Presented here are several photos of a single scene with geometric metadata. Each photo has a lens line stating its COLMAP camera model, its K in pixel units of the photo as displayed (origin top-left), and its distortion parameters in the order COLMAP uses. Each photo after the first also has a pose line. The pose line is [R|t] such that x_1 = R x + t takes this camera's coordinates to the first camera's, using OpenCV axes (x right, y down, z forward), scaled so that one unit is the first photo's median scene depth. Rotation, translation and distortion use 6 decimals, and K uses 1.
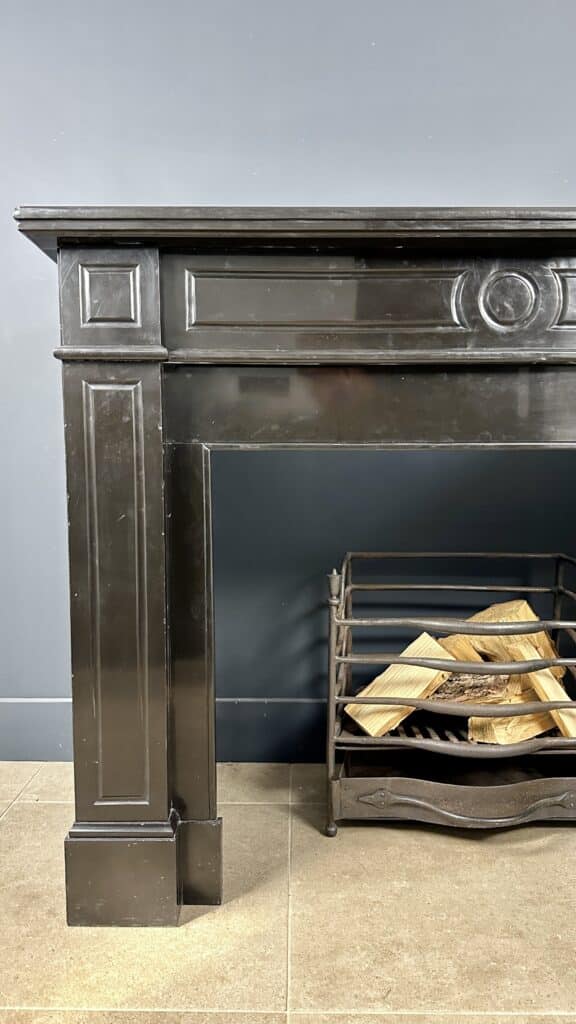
lens RADIAL K [[736.9, 0, 288.0], [0, 736.9, 512.0], [0, 0, 1]] dist [0.015759, -0.002069]
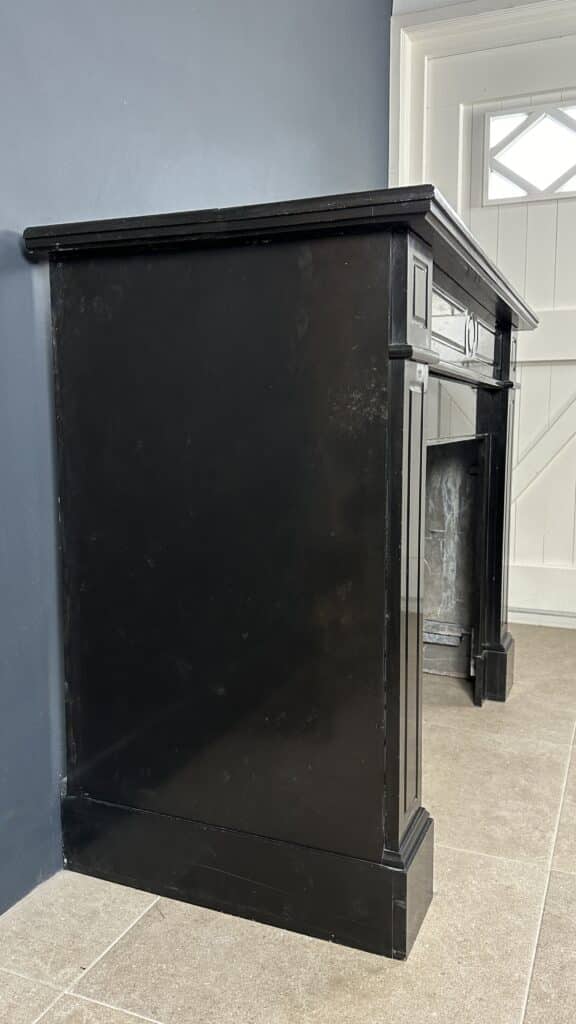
lens RADIAL K [[795.5, 0, 288.0], [0, 795.5, 512.0], [0, 0, 1]] dist [0.108155, -0.181553]
pose [[0.379280, -0.102295, 0.919610, -1.006152], [0.065418, 0.994347, 0.083628, -0.080445], [-0.922967, 0.028440, 0.383828, 0.596925]]
